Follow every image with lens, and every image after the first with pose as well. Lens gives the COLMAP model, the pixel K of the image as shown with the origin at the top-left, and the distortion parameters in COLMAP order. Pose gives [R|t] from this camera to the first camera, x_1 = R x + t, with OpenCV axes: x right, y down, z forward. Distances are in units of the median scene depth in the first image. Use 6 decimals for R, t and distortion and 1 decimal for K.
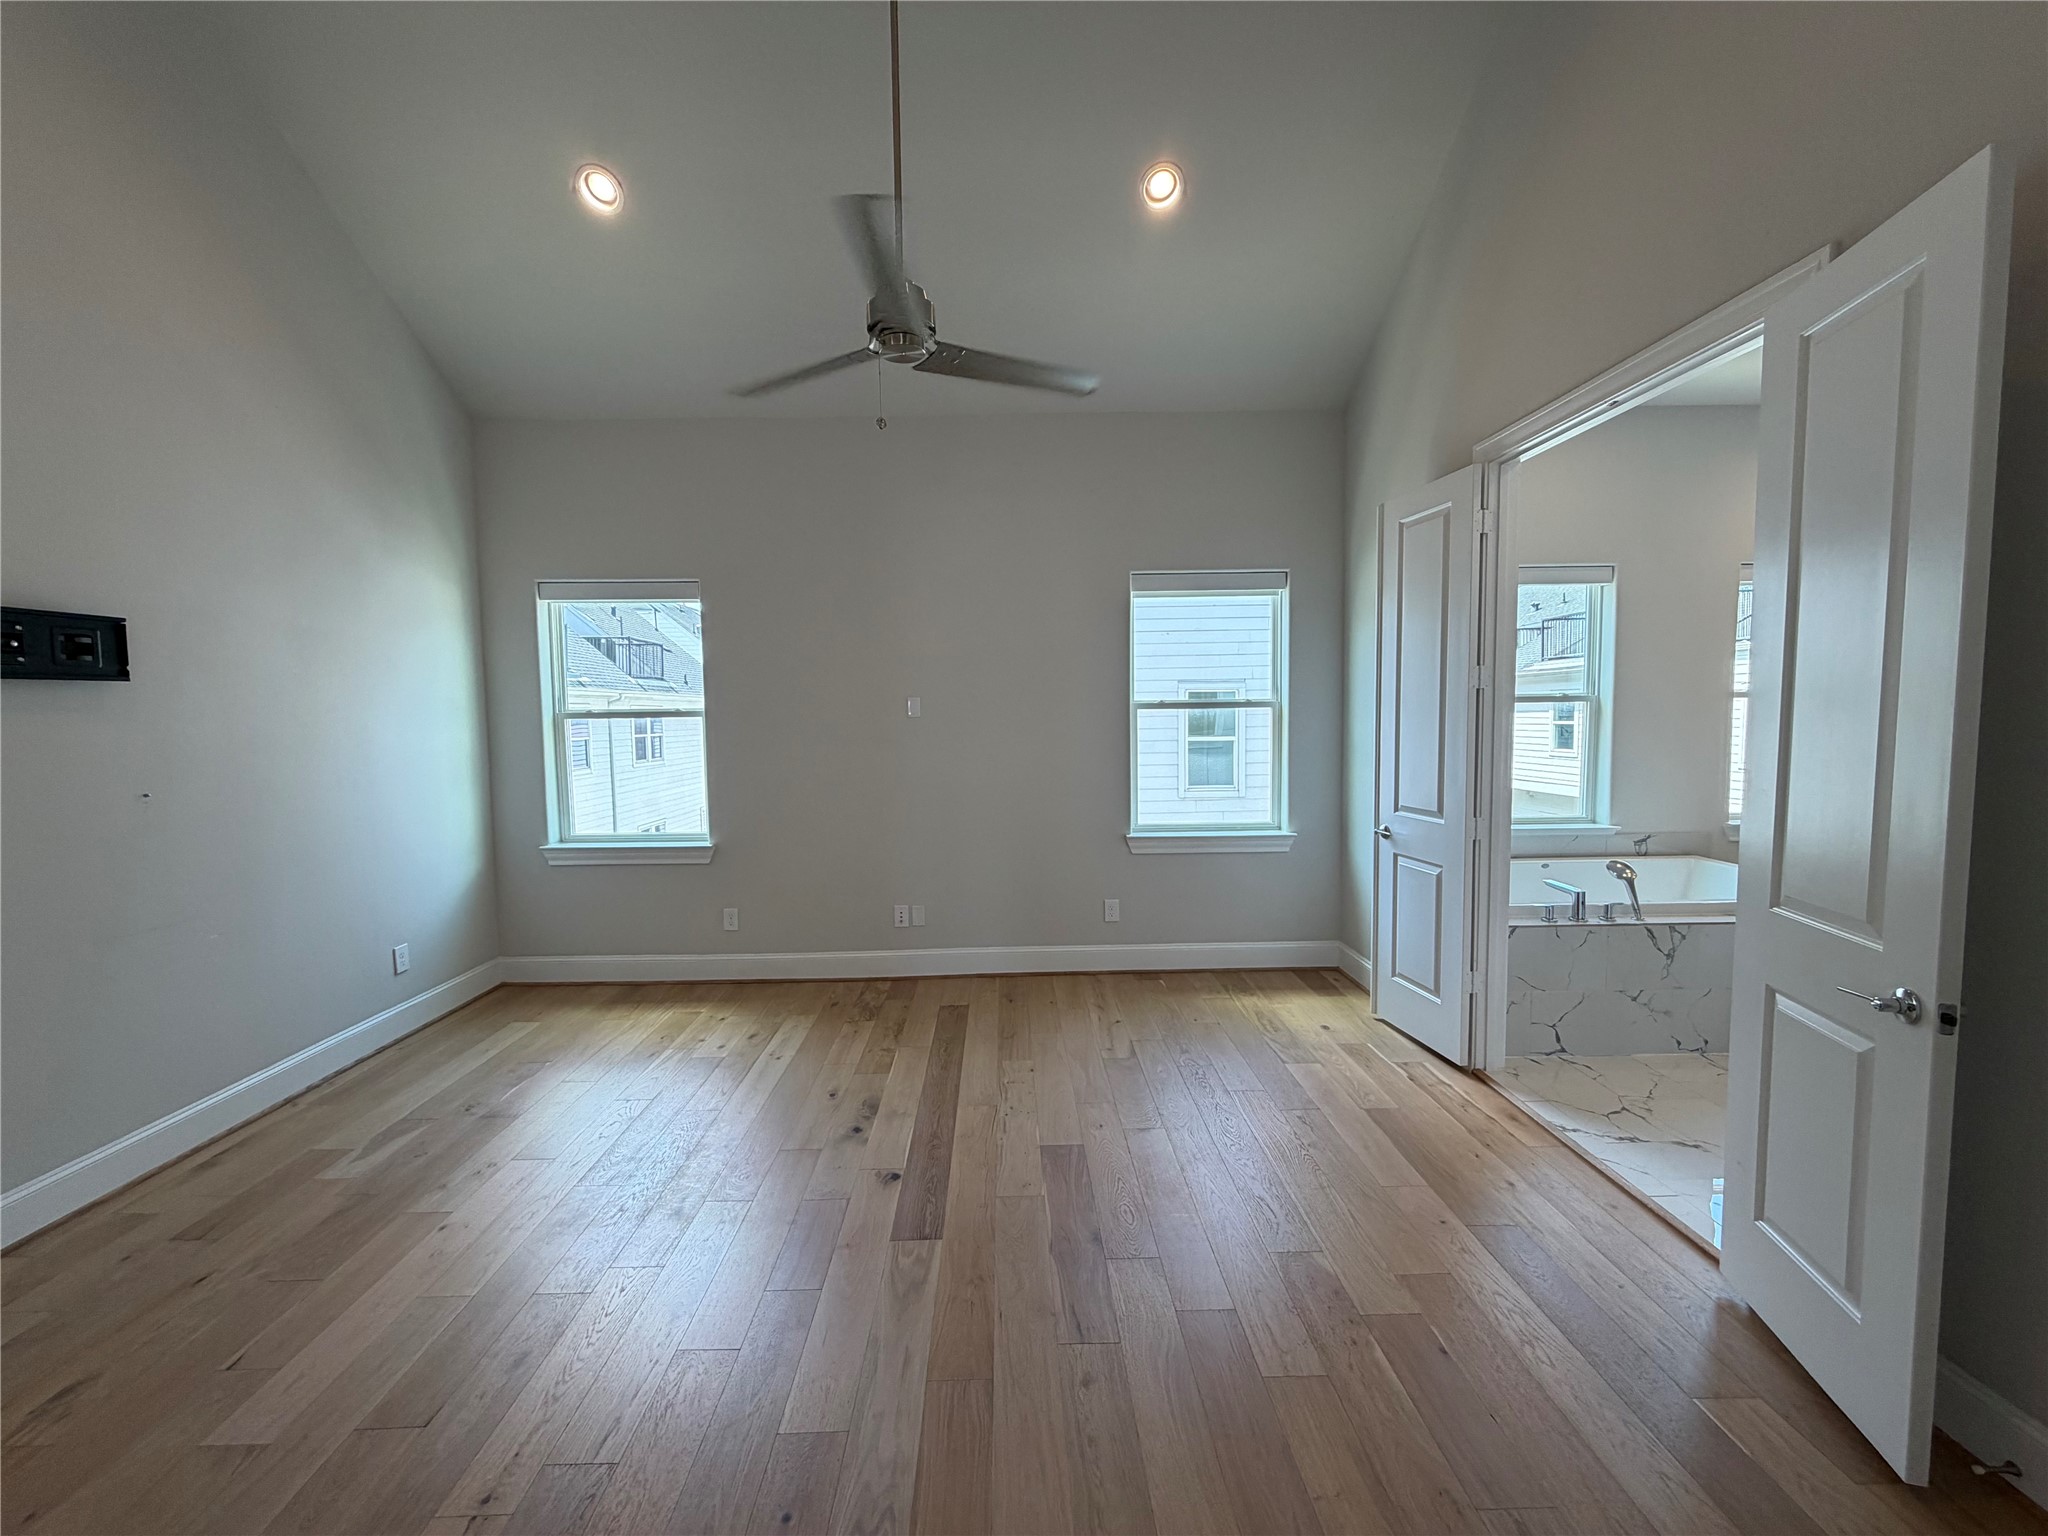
lens RADIAL K [[817.4, 0, 1028.2], [0, 817.4, 762.8], [0, 0, 1]] dist [0.000240, 0.000207]
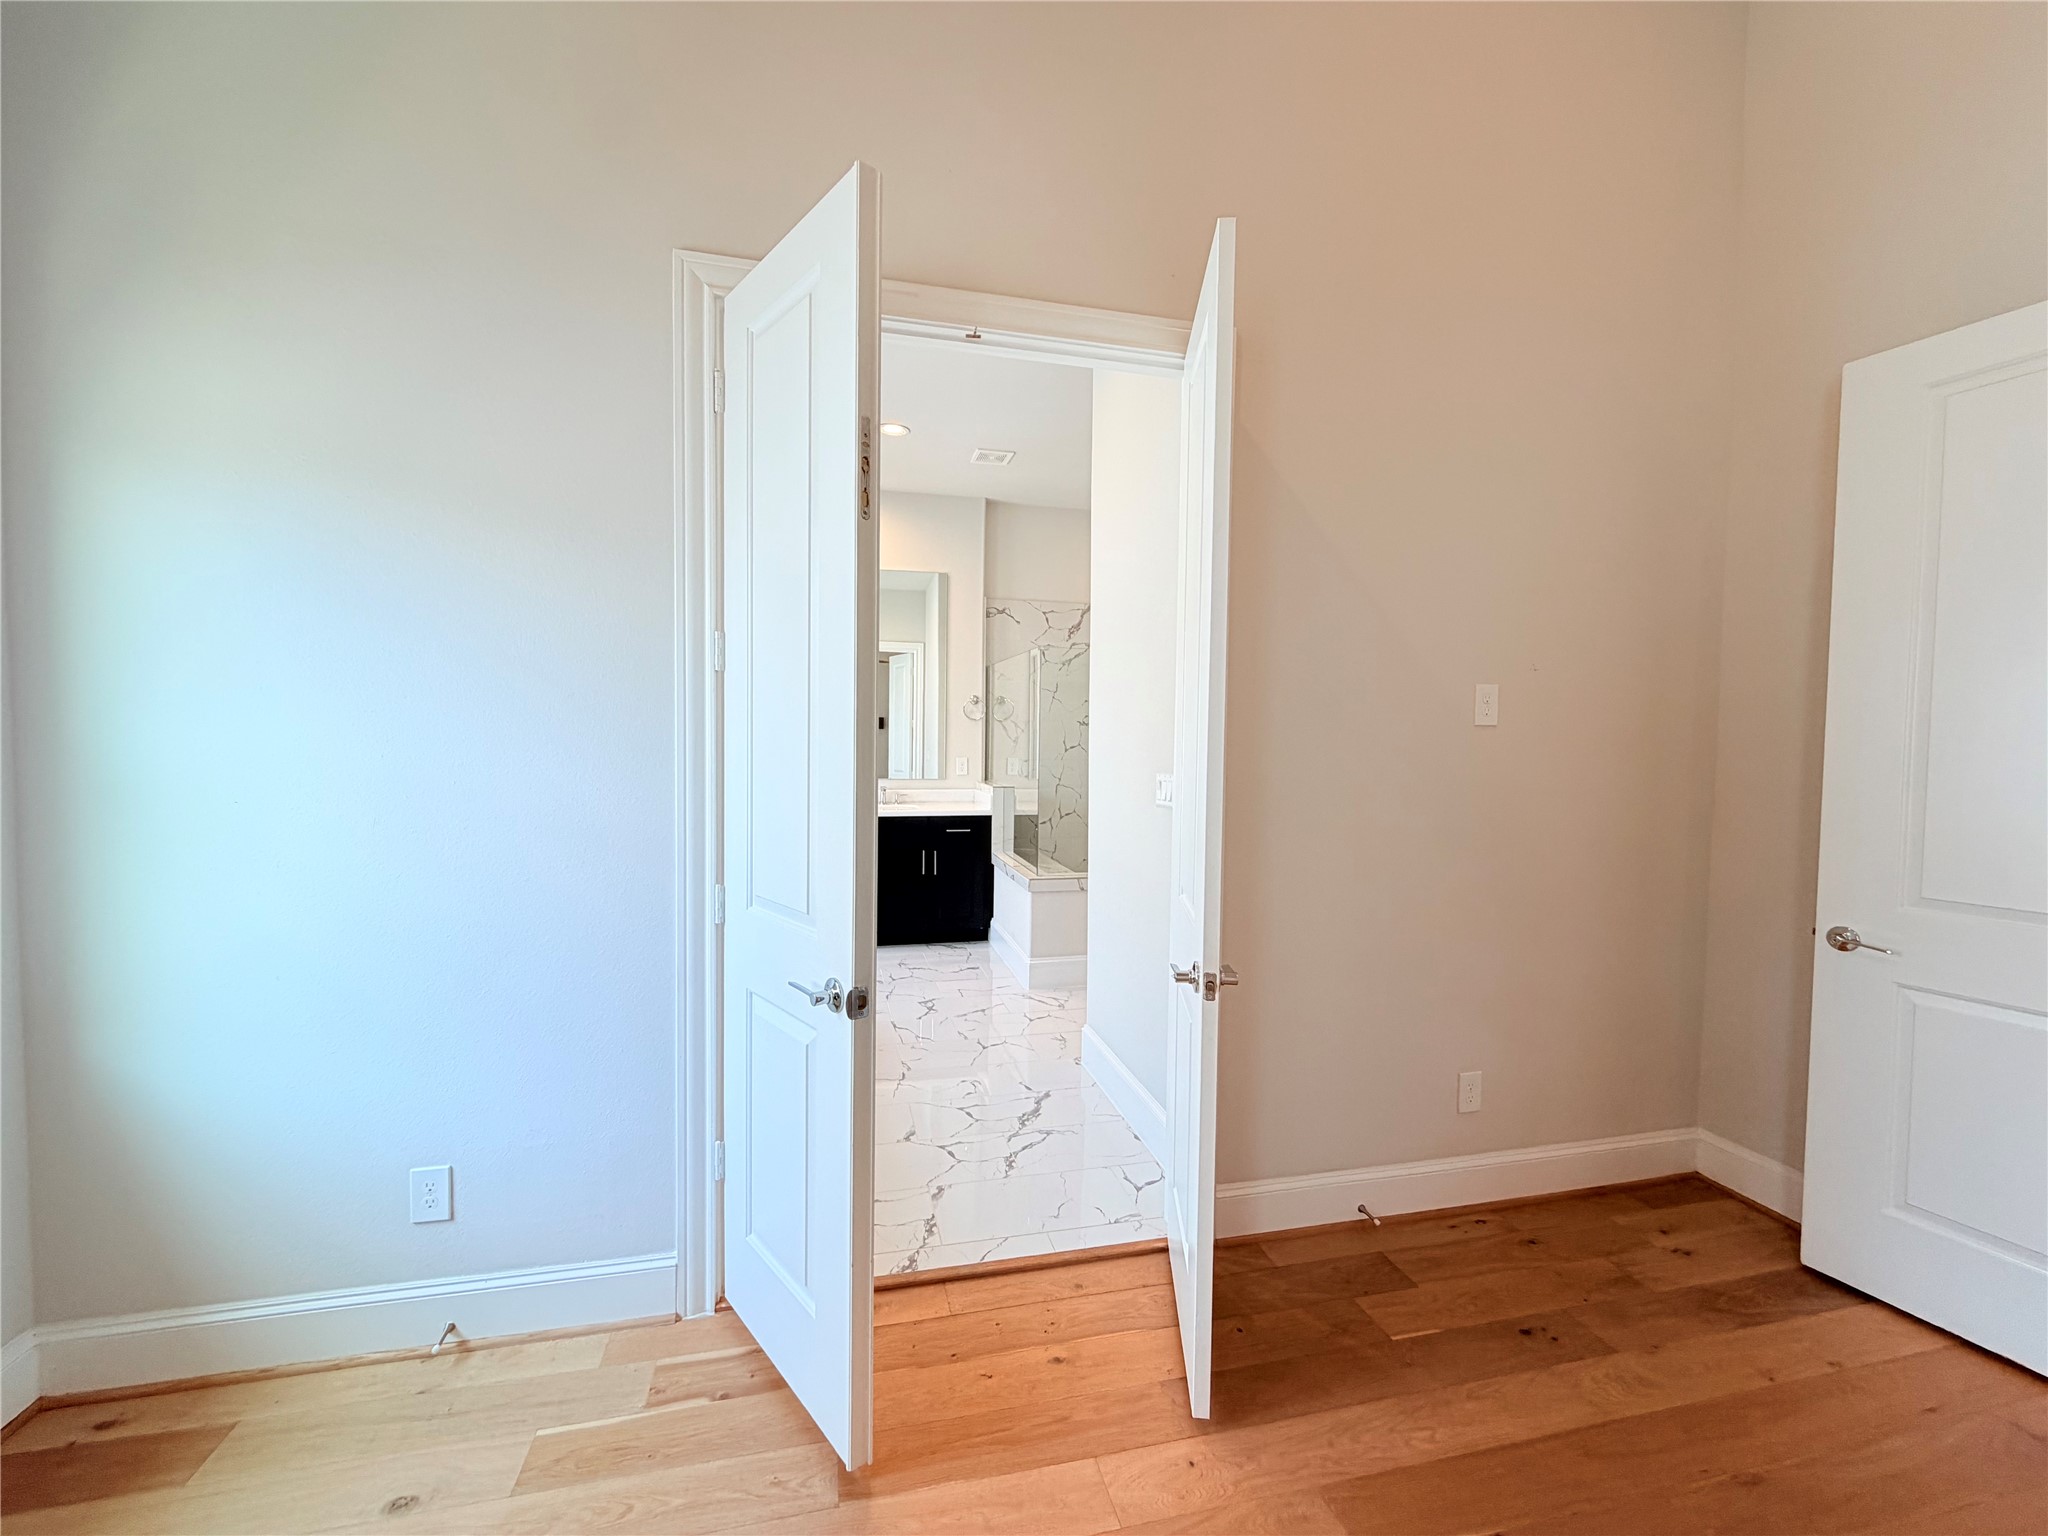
lens RADIAL K [[817.4, 0, 1019.6], [0, 817.4, 765.6], [0, 0, 1]] dist [0.000240, 0.000207]
pose [[-0.204048, -0.030490, 0.978486, -0.061668], [0.046023, 0.998111, 0.040699, -0.028922], [-0.977878, 0.053338, -0.202260, 0.670905]]
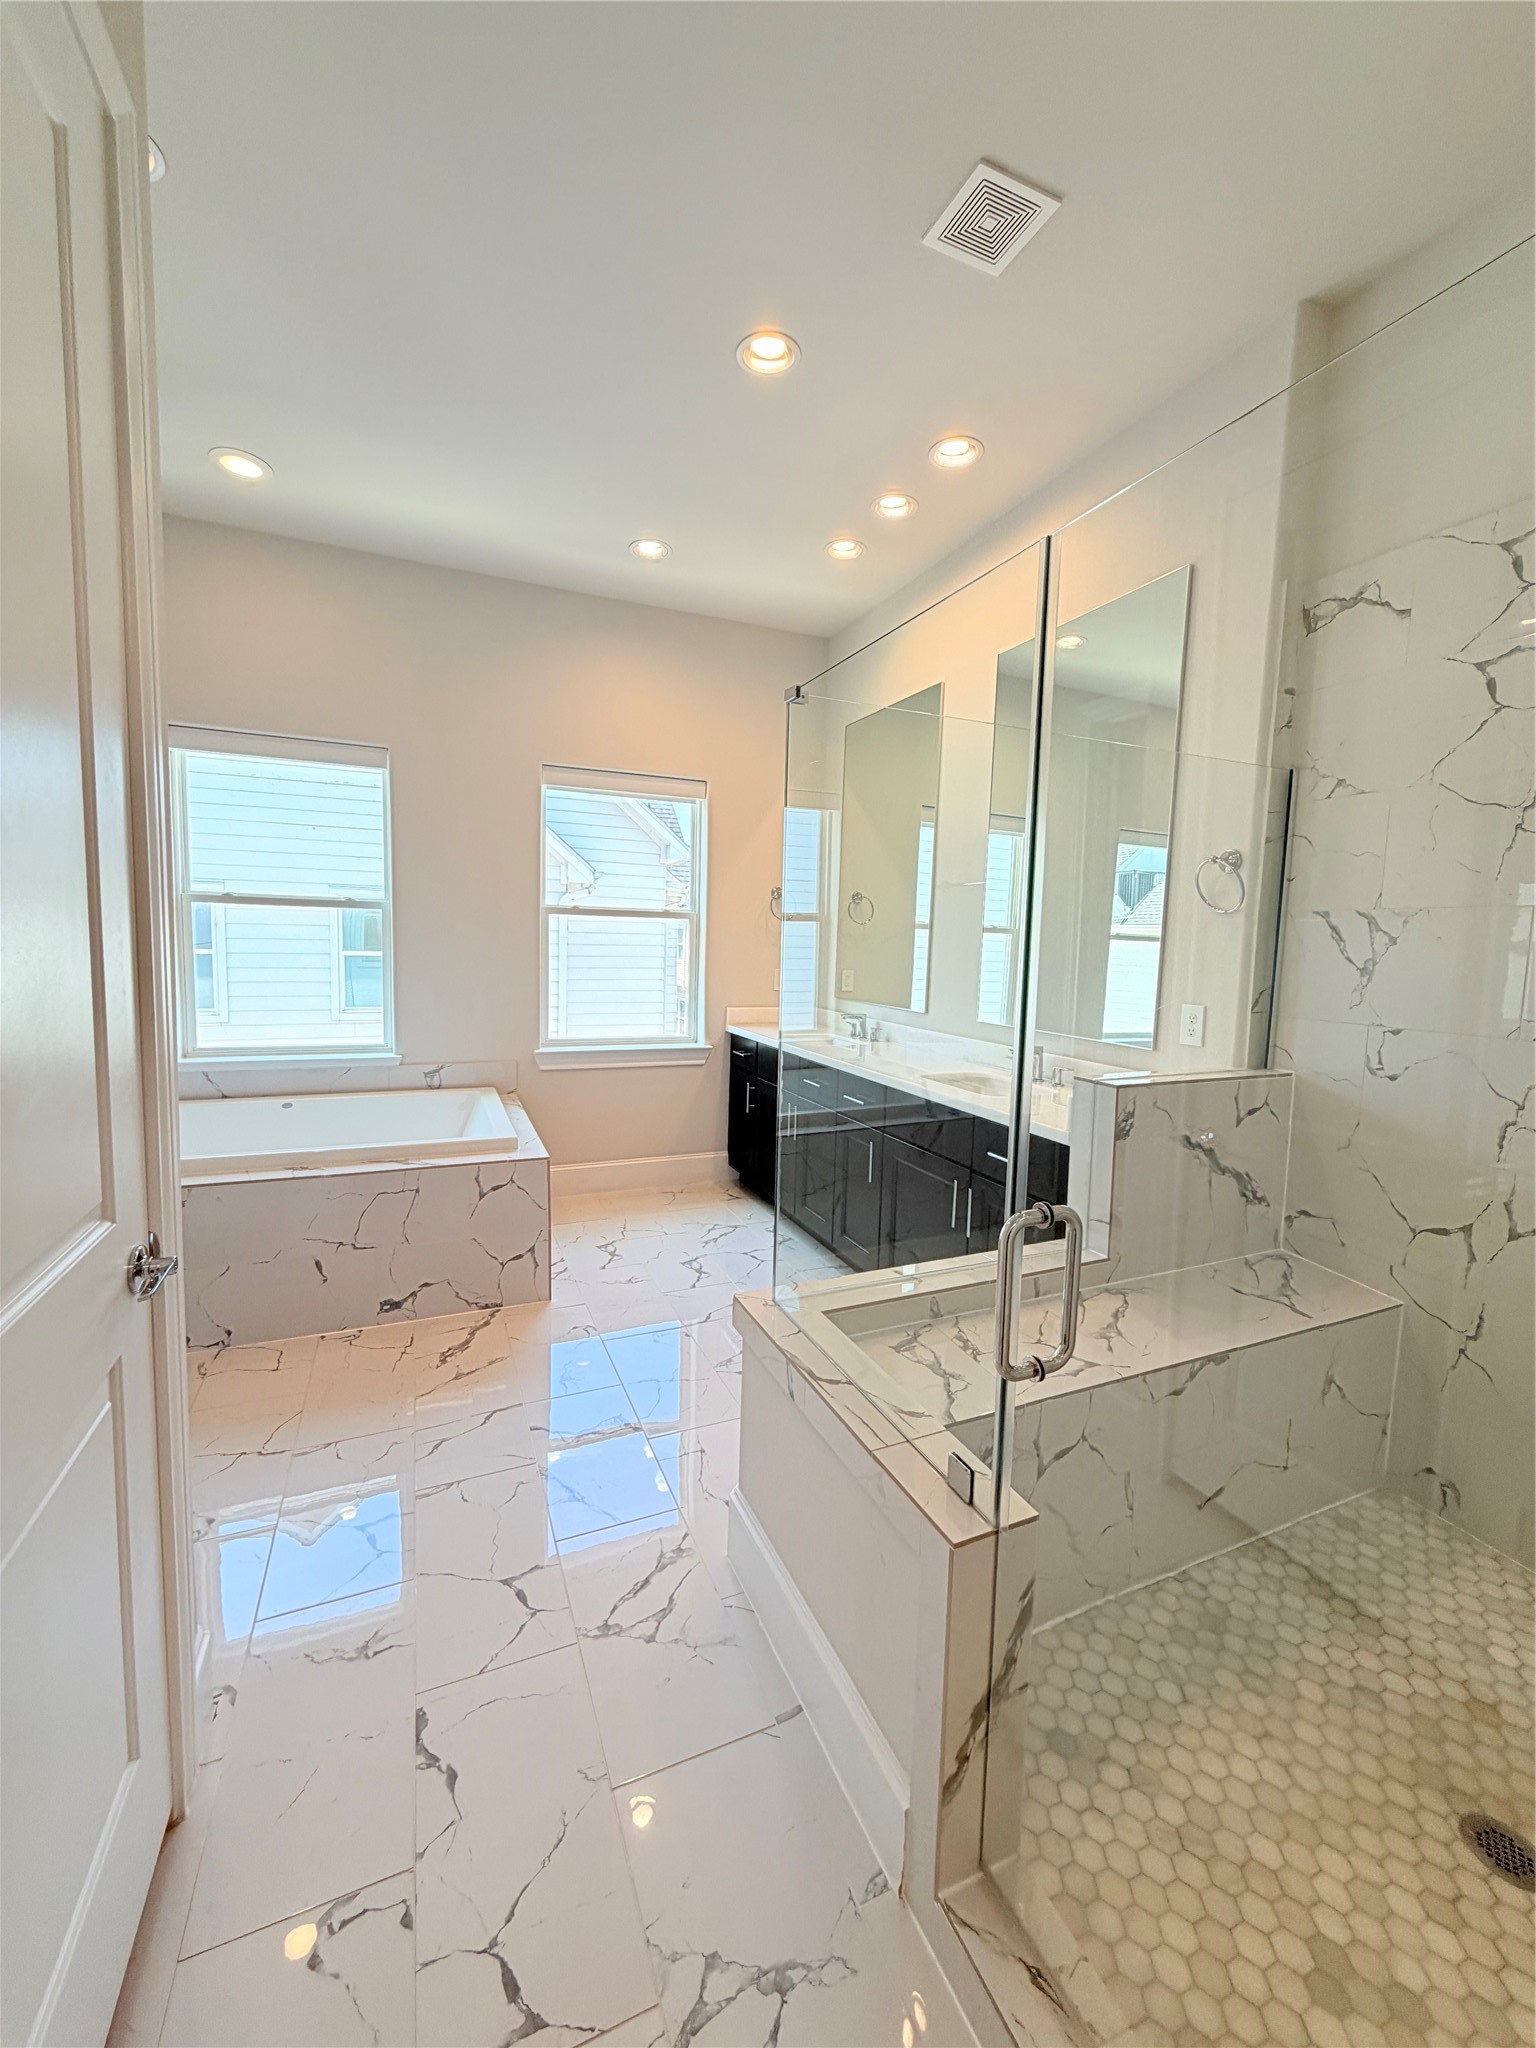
lens RADIAL K [[817.4, 0, 769.5], [0, 817.4, 1017.3], [0, 0, 1]] dist [0.000240, 0.000207]
pose [[0.929335, -0.002370, 0.369230, 0.809981], [-0.012783, 0.999173, 0.038589, -0.000375], [-0.369017, -0.040582, 0.928536, 0.067492]]
